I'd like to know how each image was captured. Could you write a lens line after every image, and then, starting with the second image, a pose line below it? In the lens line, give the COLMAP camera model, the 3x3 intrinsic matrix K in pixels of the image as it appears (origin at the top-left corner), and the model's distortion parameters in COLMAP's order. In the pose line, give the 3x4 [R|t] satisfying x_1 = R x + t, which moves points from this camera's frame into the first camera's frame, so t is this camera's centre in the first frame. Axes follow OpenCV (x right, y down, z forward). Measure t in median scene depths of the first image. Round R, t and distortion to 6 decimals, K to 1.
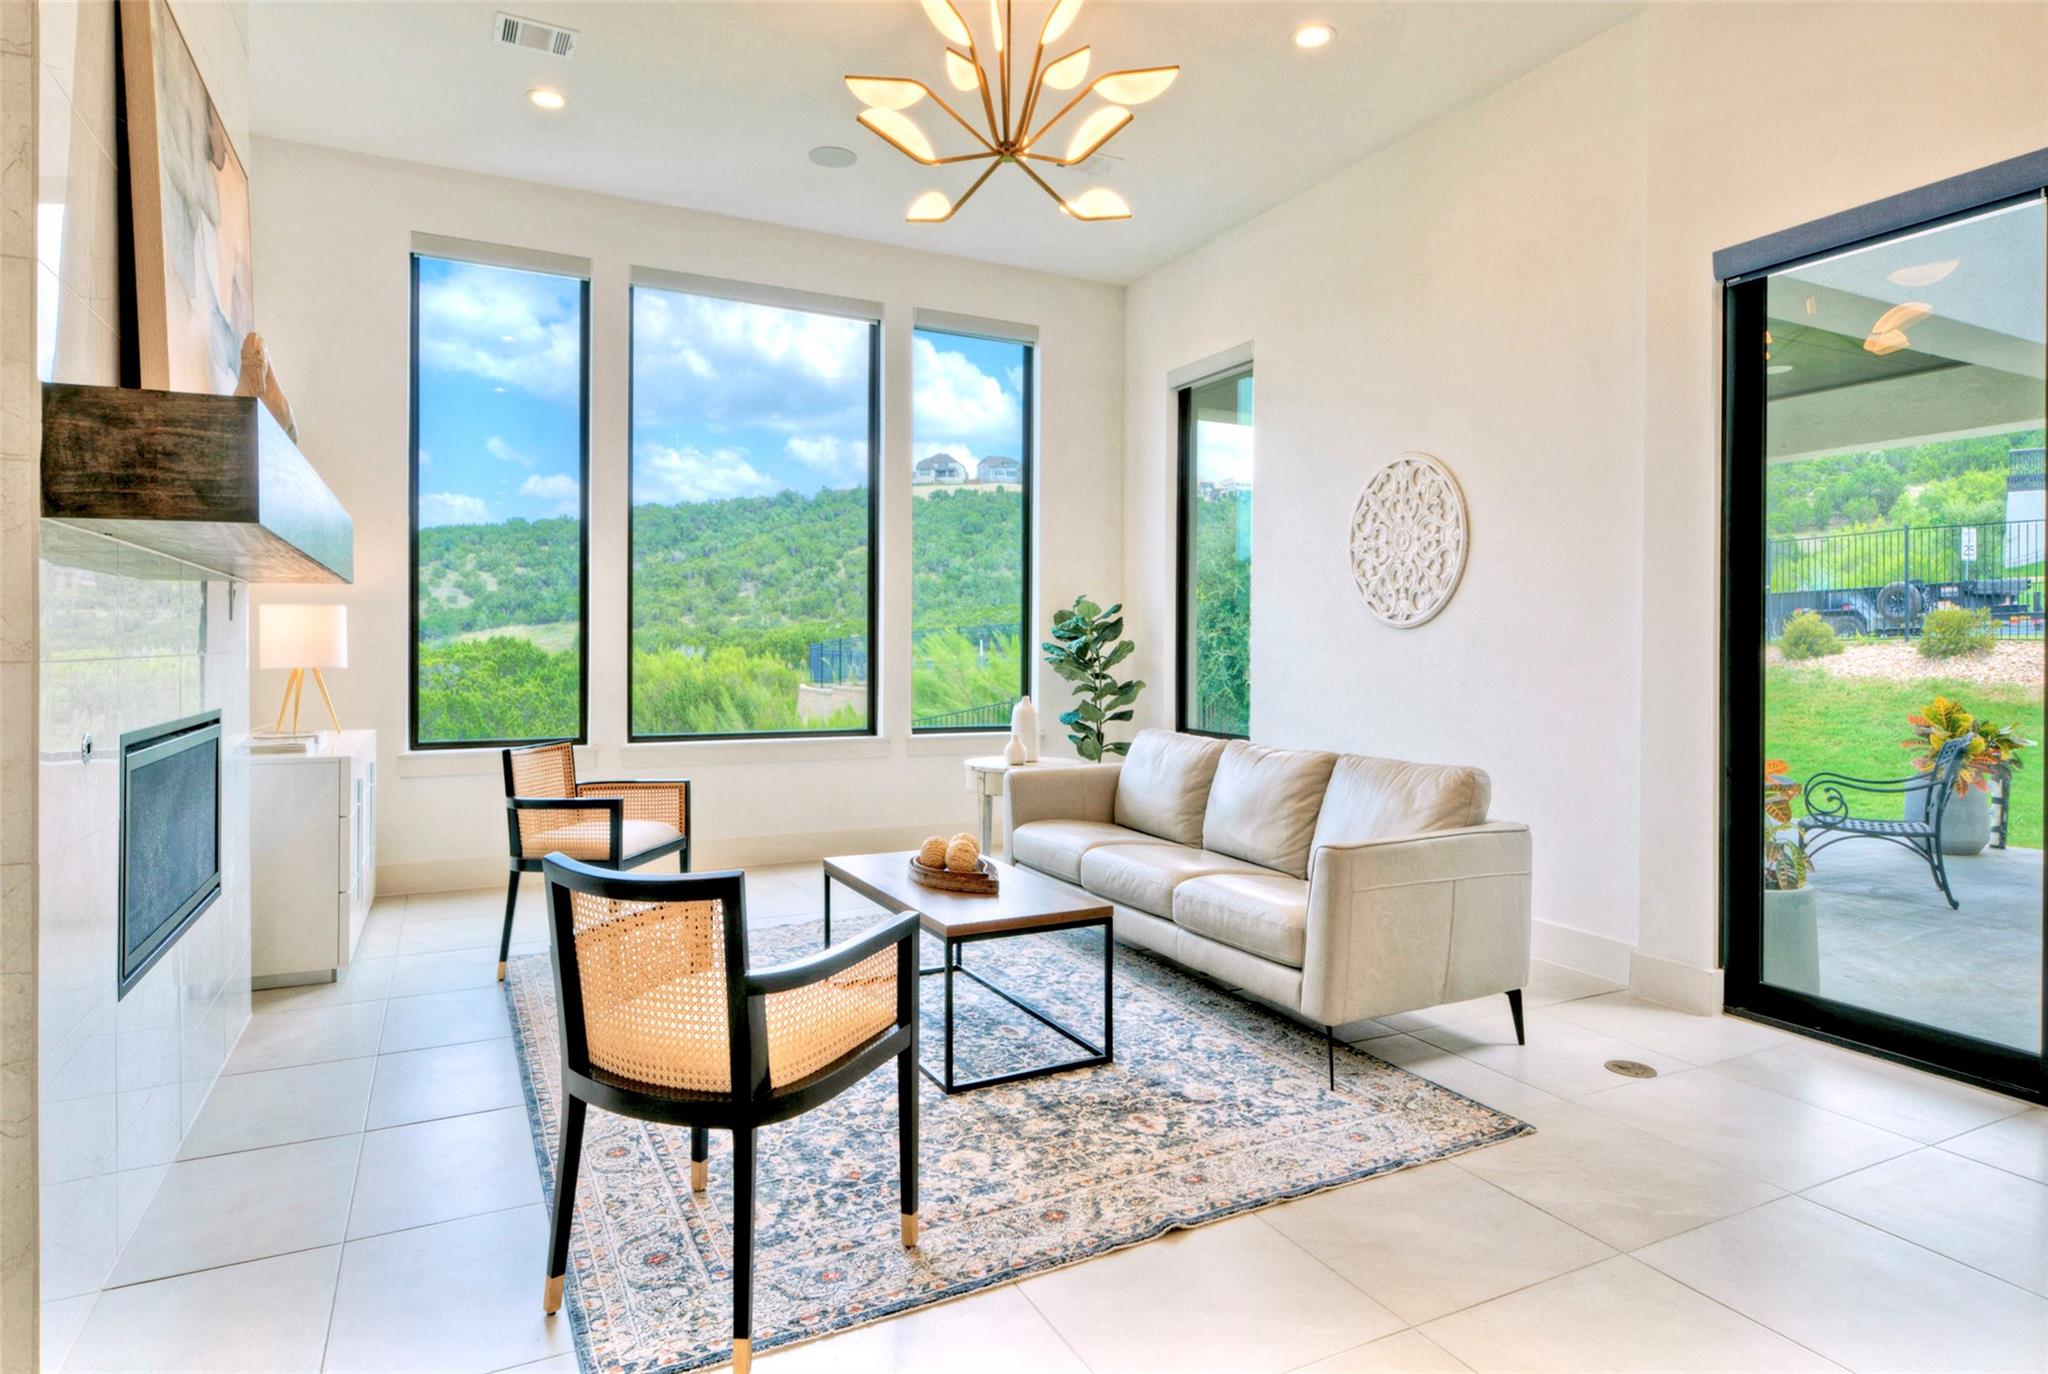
lens RADIAL K [[1153.8, 0, 1036.0], [0, 1153.8, 647.4], [0, 0, 1]] dist [0.005704, 0.000323]
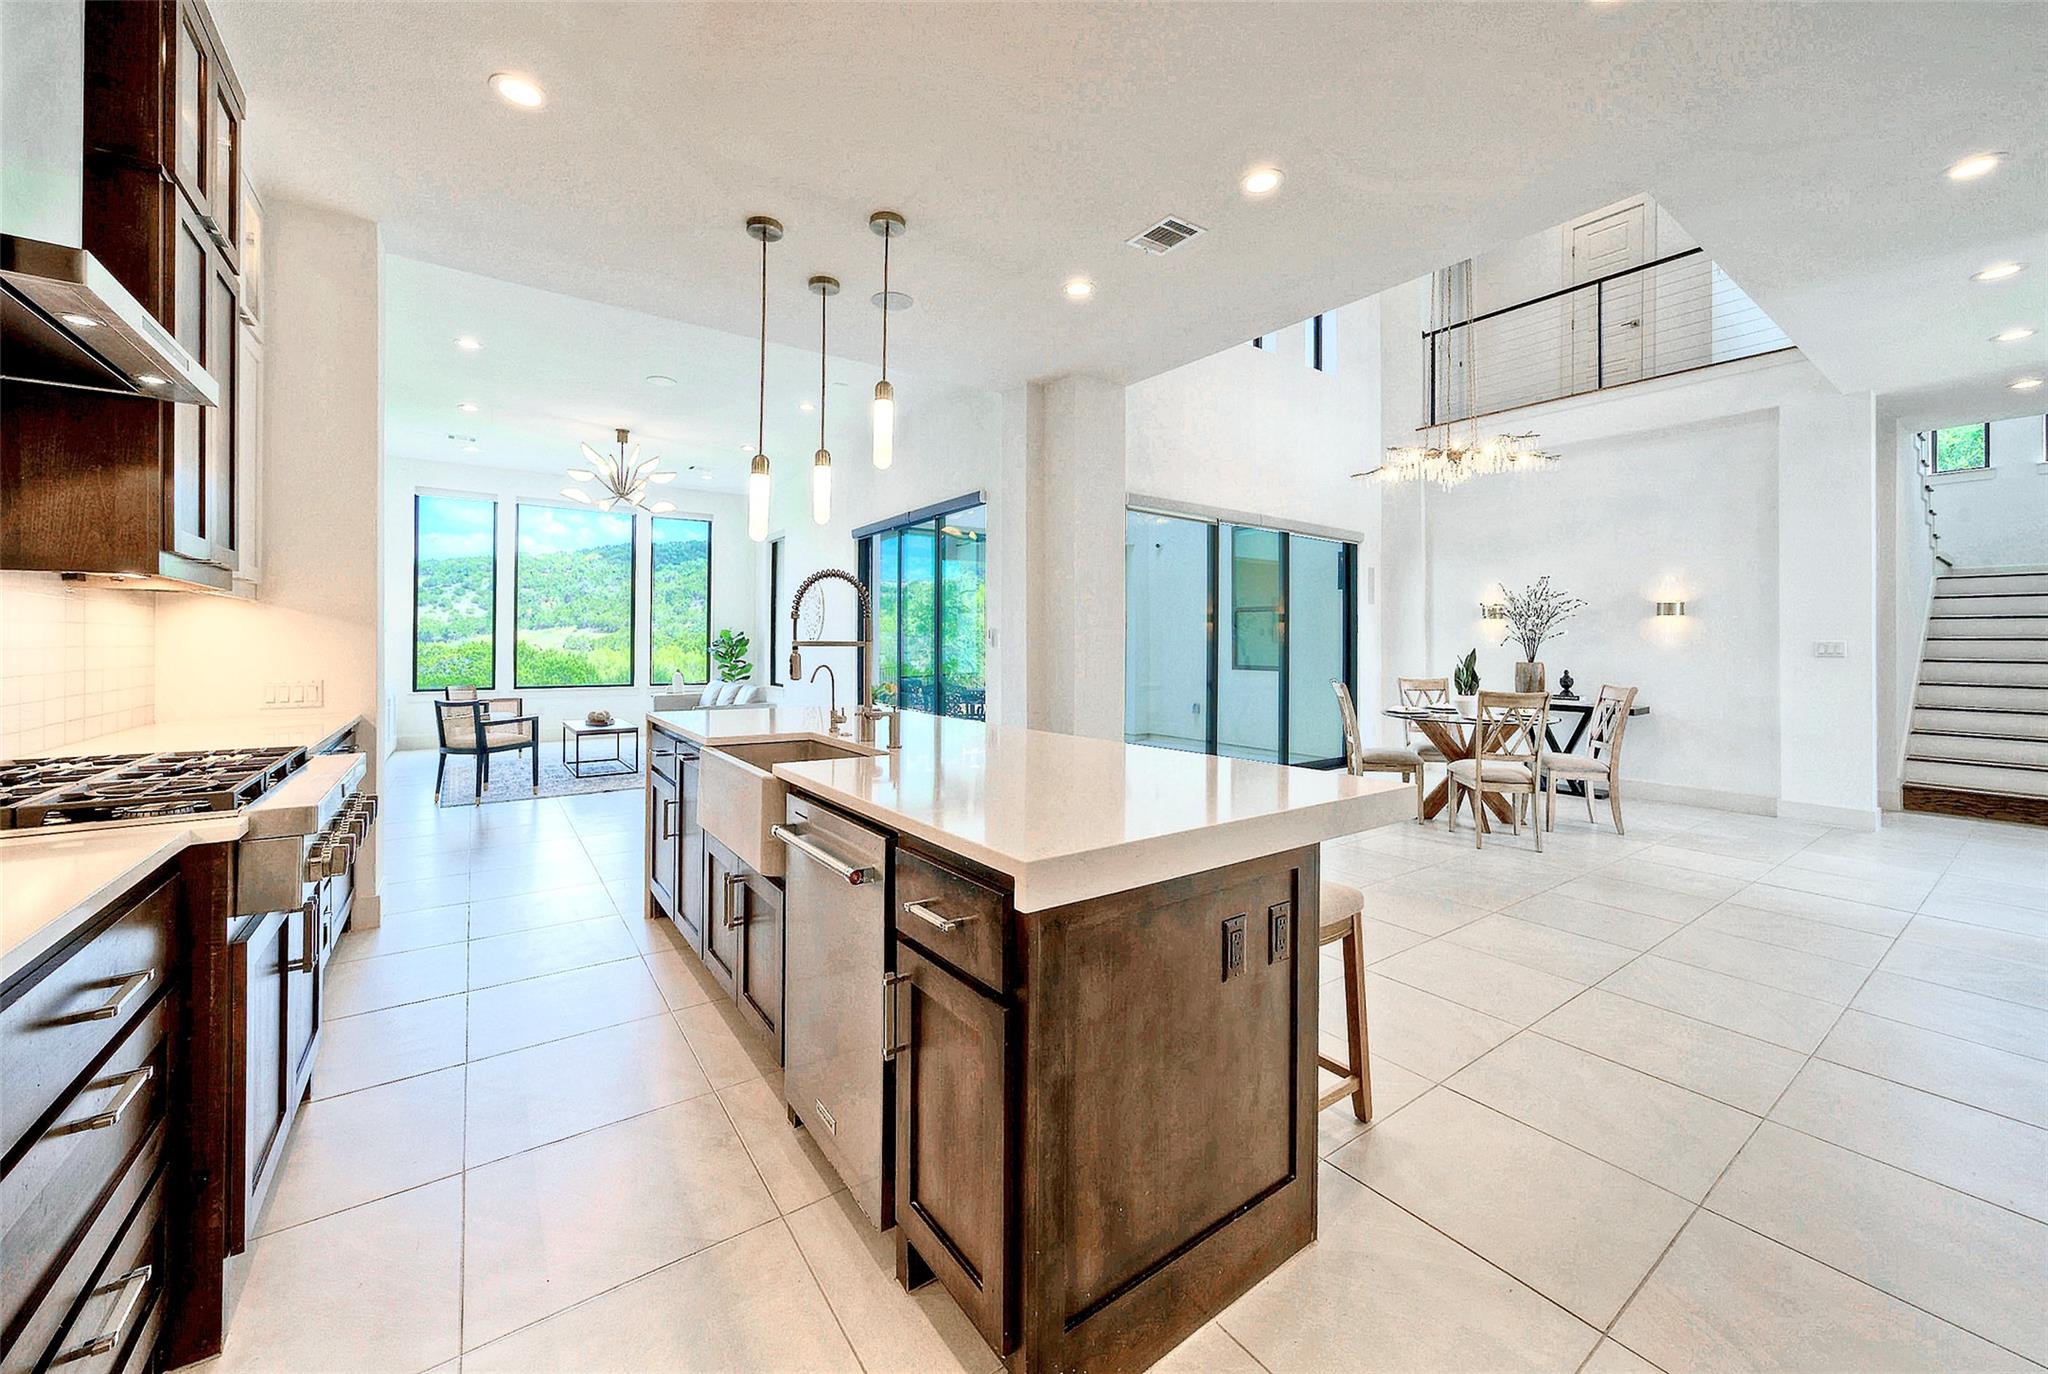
lens RADIAL K [[769.4, 0, 1036.7], [0, 769.4, 638.0], [0, 0, 1]] dist [0.000683, 0.000236]
pose [[0.986314, 0.001008, 0.164873, 1.377599], [0.000597, 0.999953, -0.009684, -0.026204], [-0.164875, 0.009650, 0.986267, -2.324831]]
